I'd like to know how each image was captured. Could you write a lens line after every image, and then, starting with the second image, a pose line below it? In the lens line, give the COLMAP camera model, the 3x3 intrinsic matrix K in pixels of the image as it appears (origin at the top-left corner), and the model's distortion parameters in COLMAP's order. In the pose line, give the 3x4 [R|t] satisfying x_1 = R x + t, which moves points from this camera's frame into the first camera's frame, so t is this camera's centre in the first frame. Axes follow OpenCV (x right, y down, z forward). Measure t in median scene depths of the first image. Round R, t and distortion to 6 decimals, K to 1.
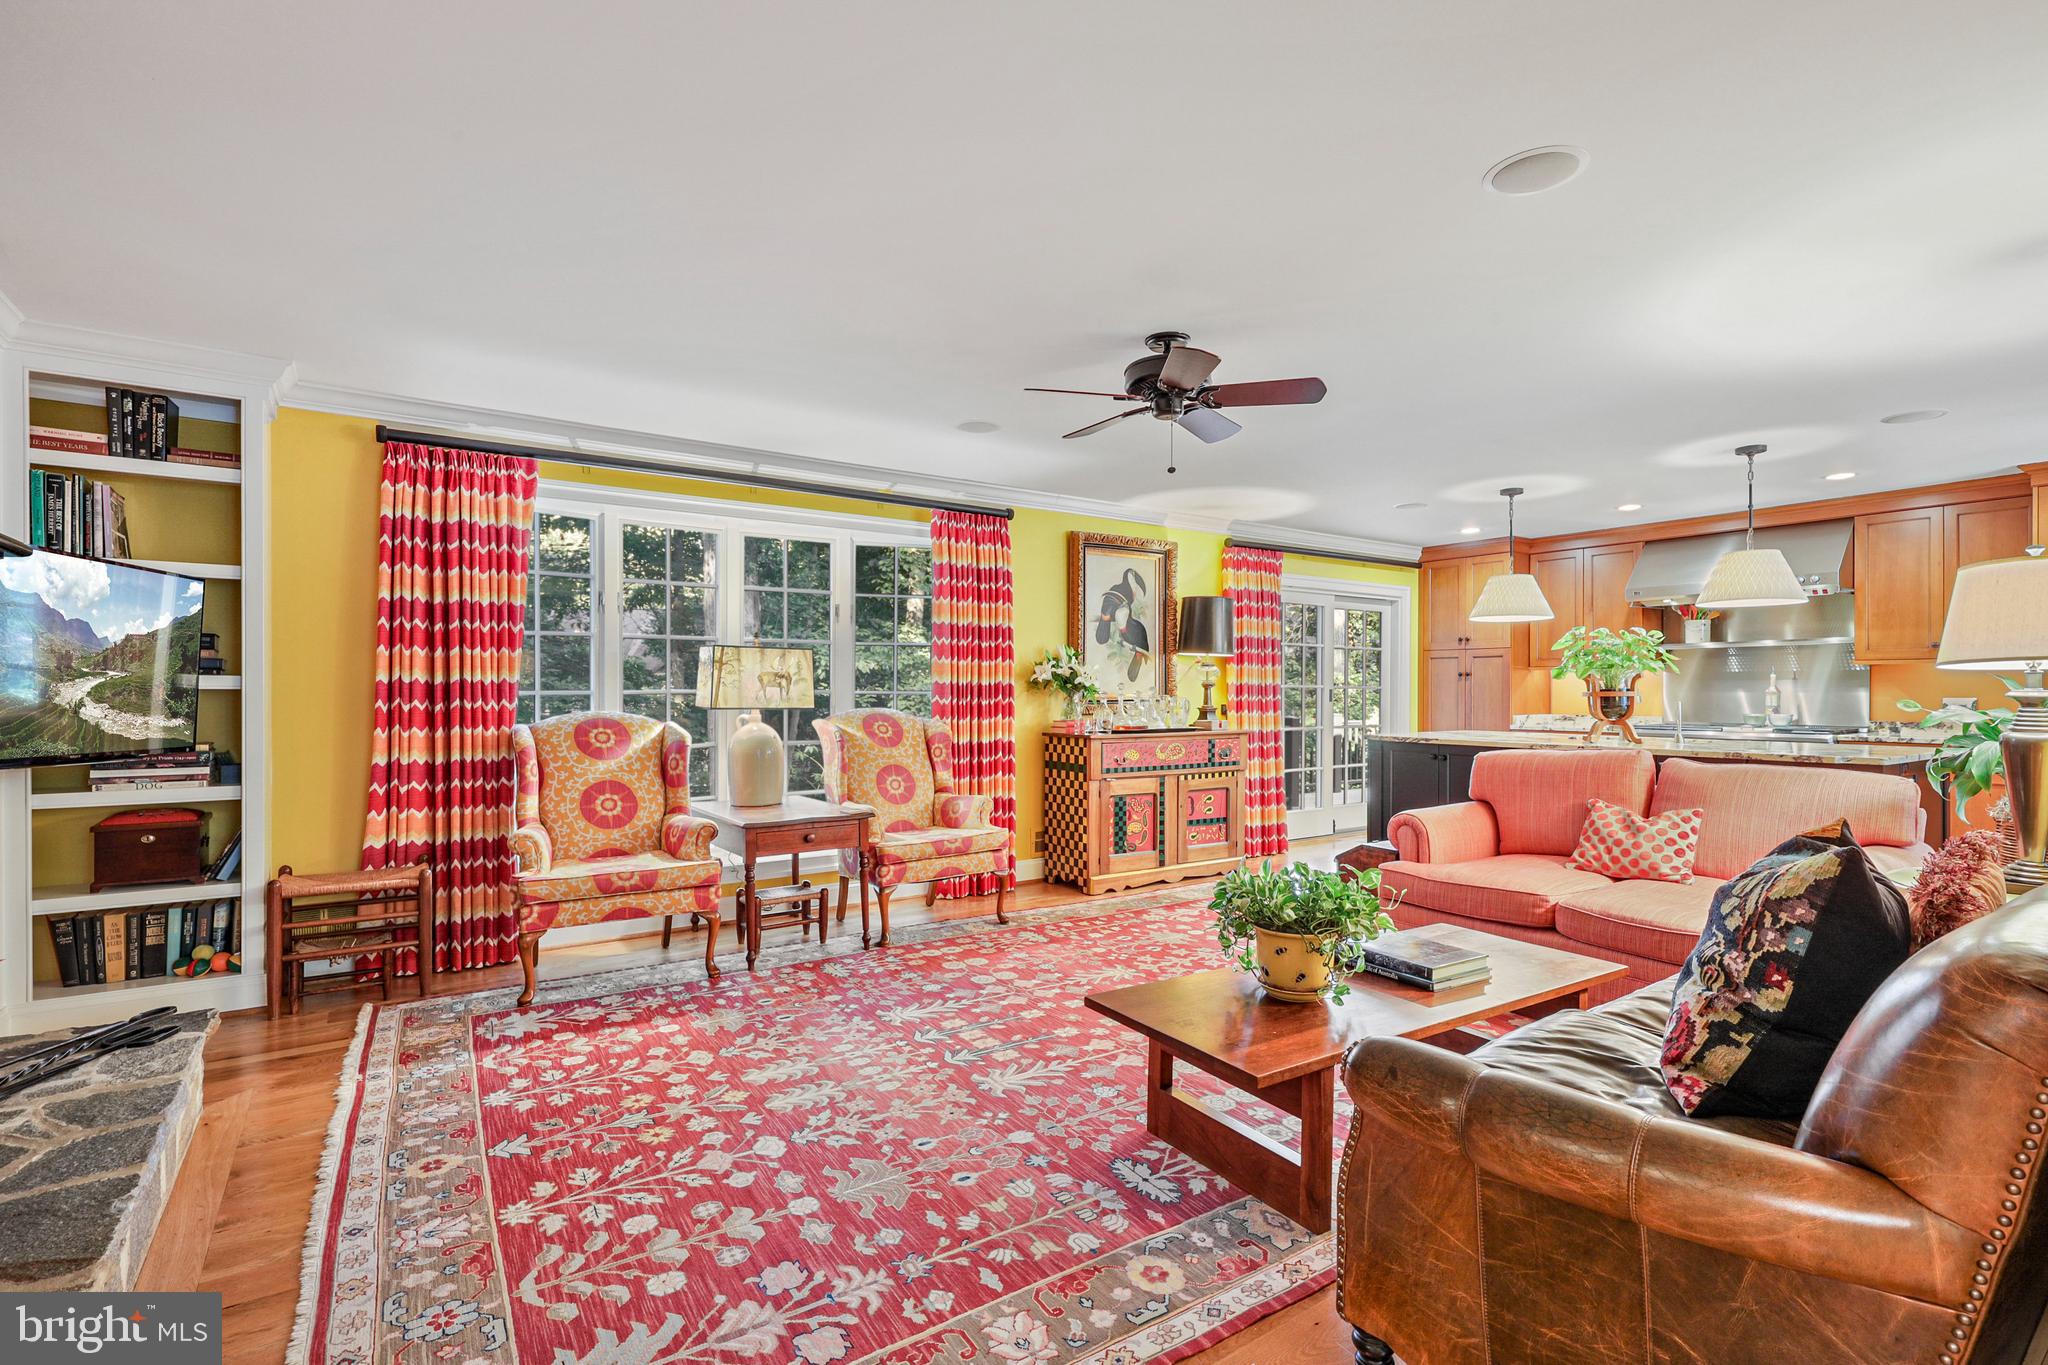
lens RADIAL K [[944.1, 0, 1044.2], [0, 944.1, 698.6], [0, 0, 1]] dist [0.005902, -0.003200]
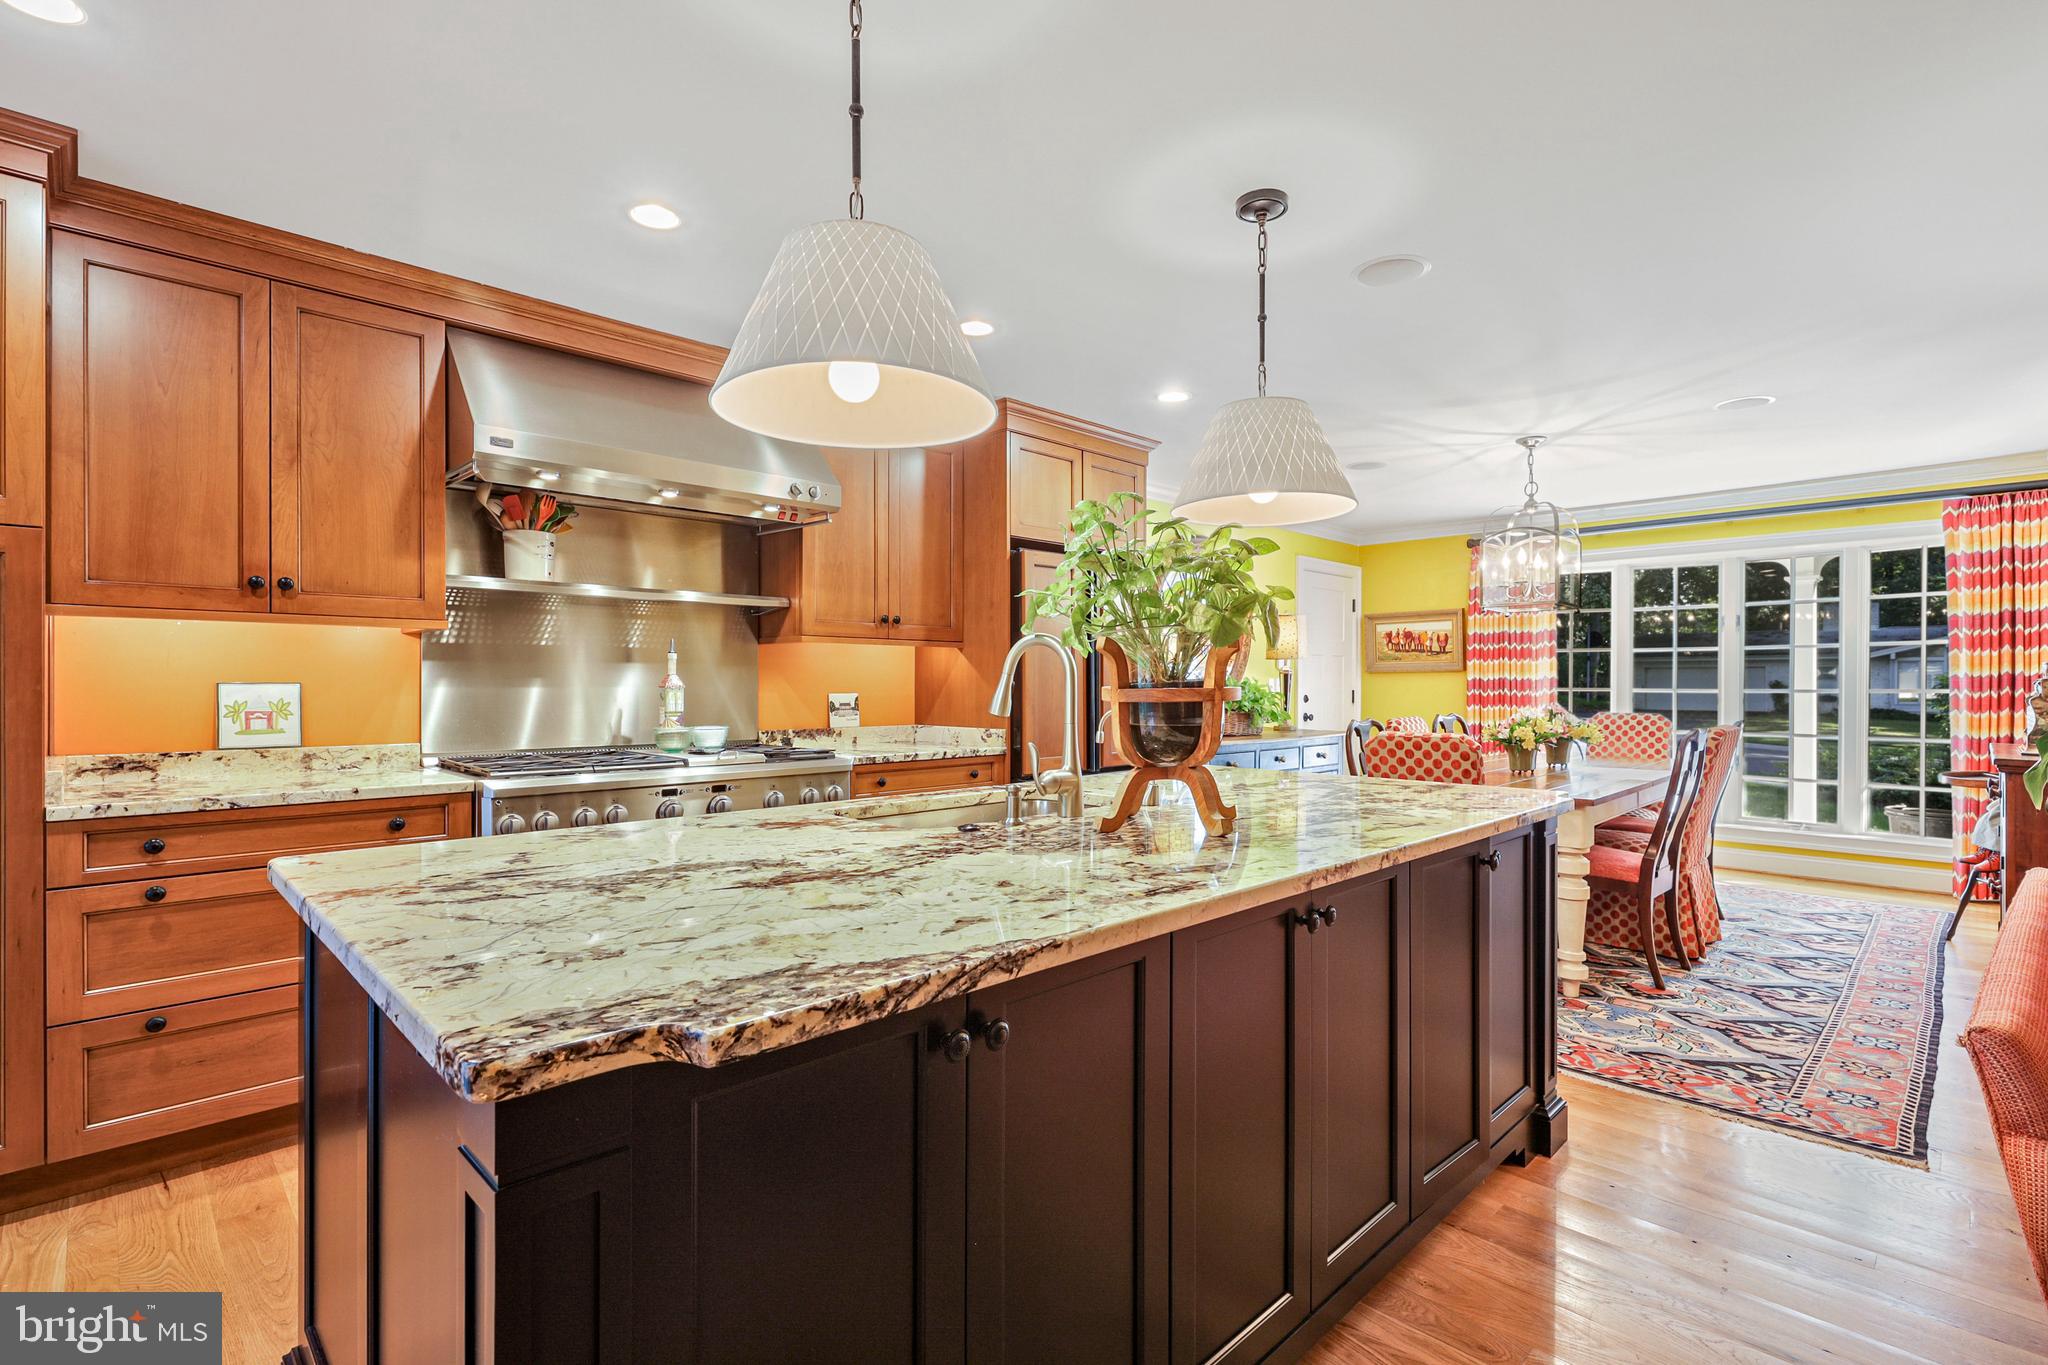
lens RADIAL K [[944.1, 0, 1030.3], [0, 944.1, 683.1], [0, 0, 1]] dist [0.005902, -0.003200]
pose [[-0.162950, 0.000173, 0.986634, 0.369843], [0.006097, 0.999981, 0.000831, -0.013864], [-0.986616, 0.006151, -0.162948, 1.641668]]
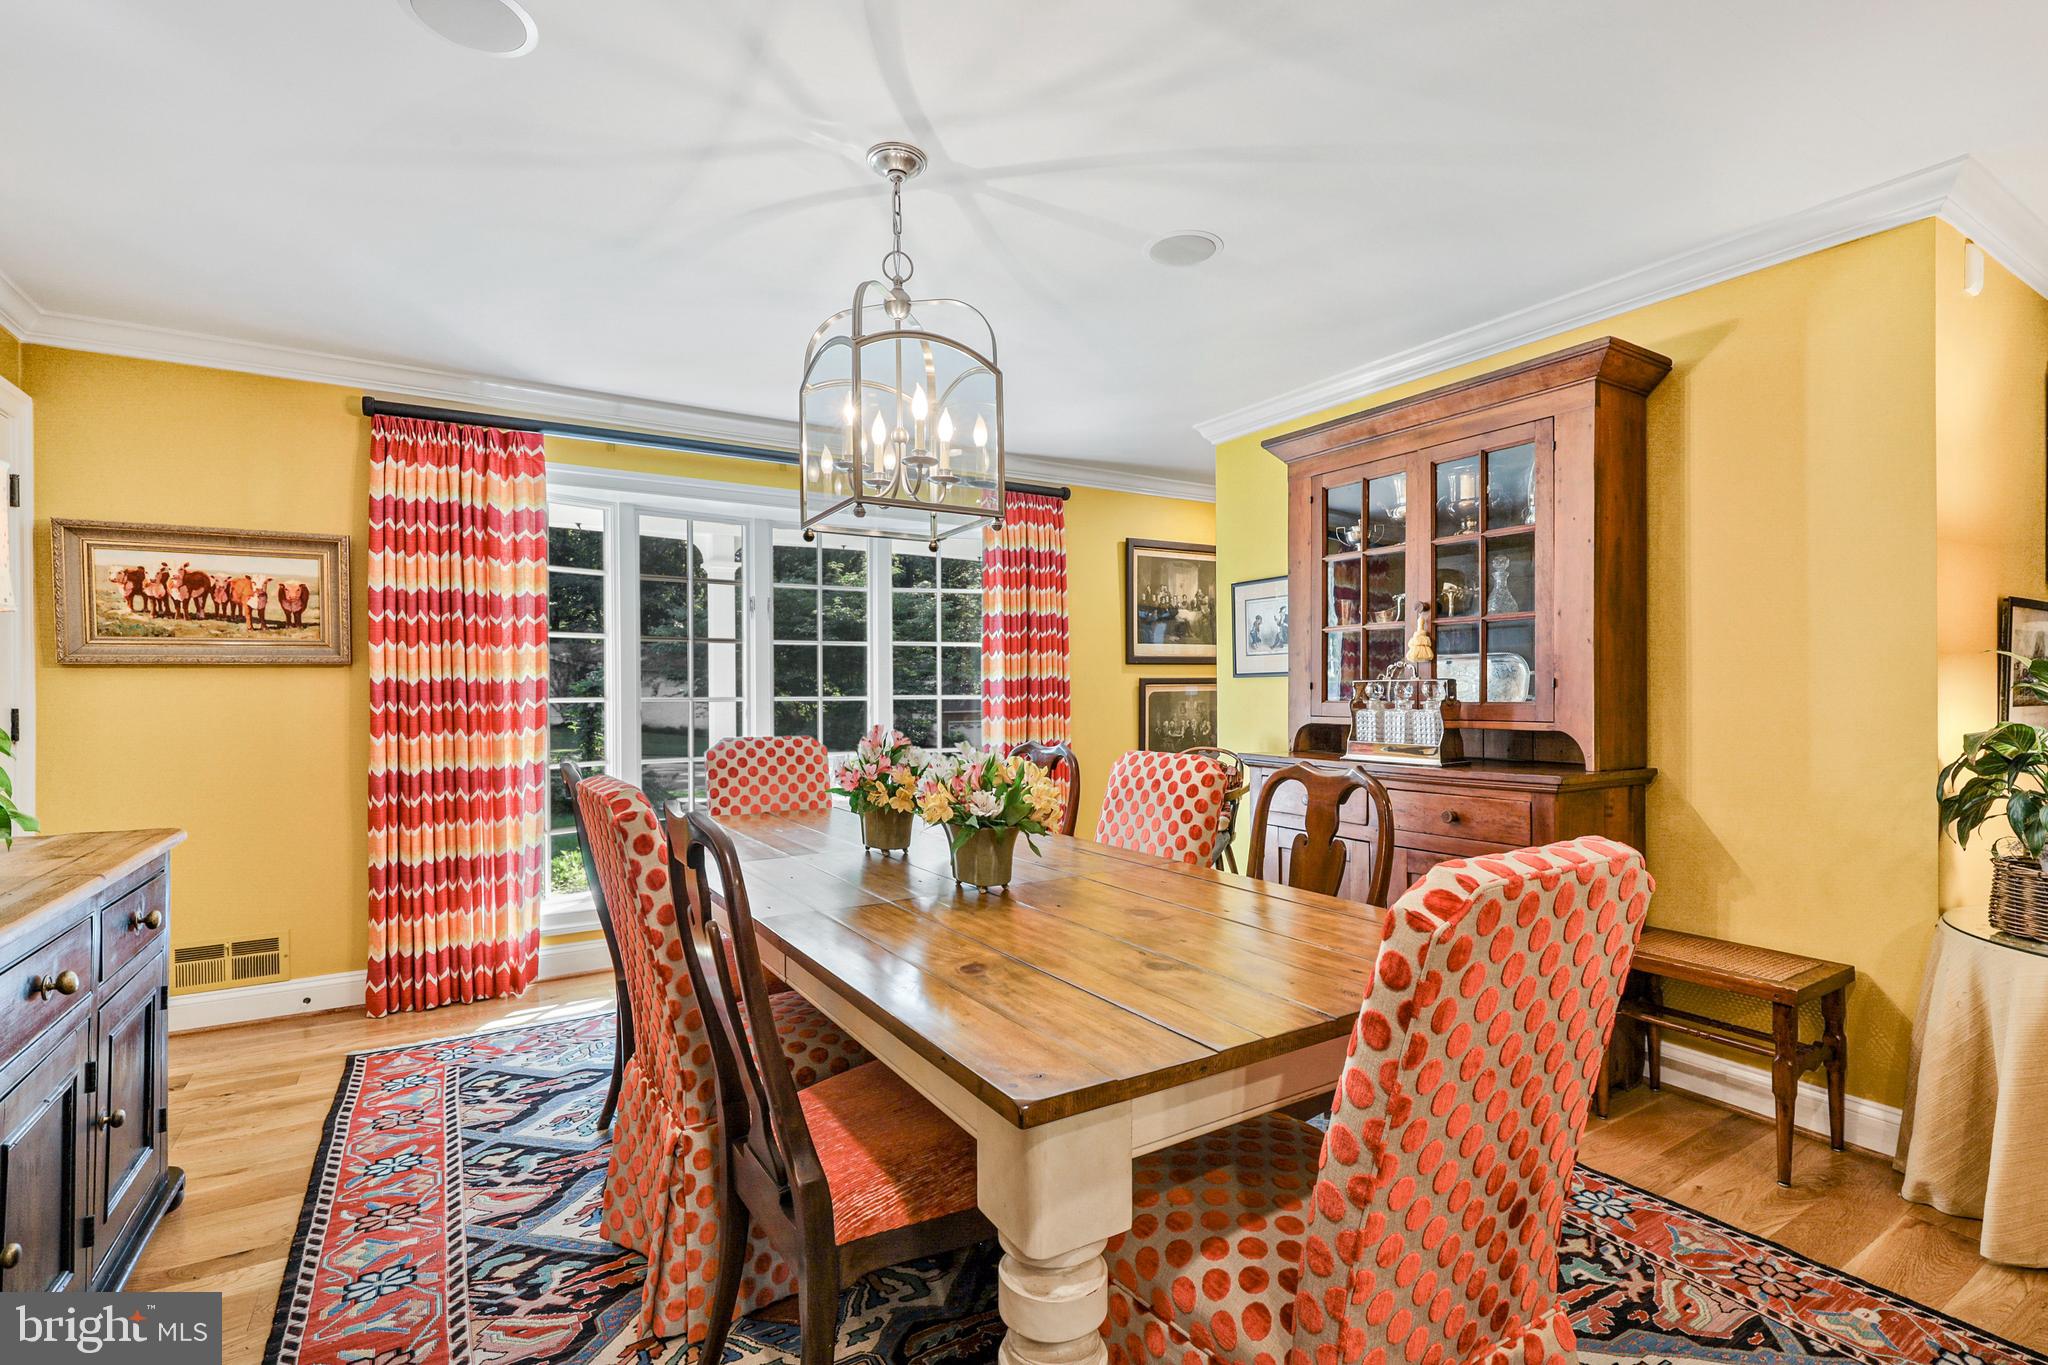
lens RADIAL K [[944.1, 0, 1042.2], [0, 944.1, 698.5], [0, 0, 1]] dist [0.005902, -0.003200]
pose [[-0.998450, 0.003207, 0.055565, 1.459647], [0.004090, 0.999867, 0.015778, -0.009785], [-0.055507, 0.015981, -0.998330, 1.339119]]
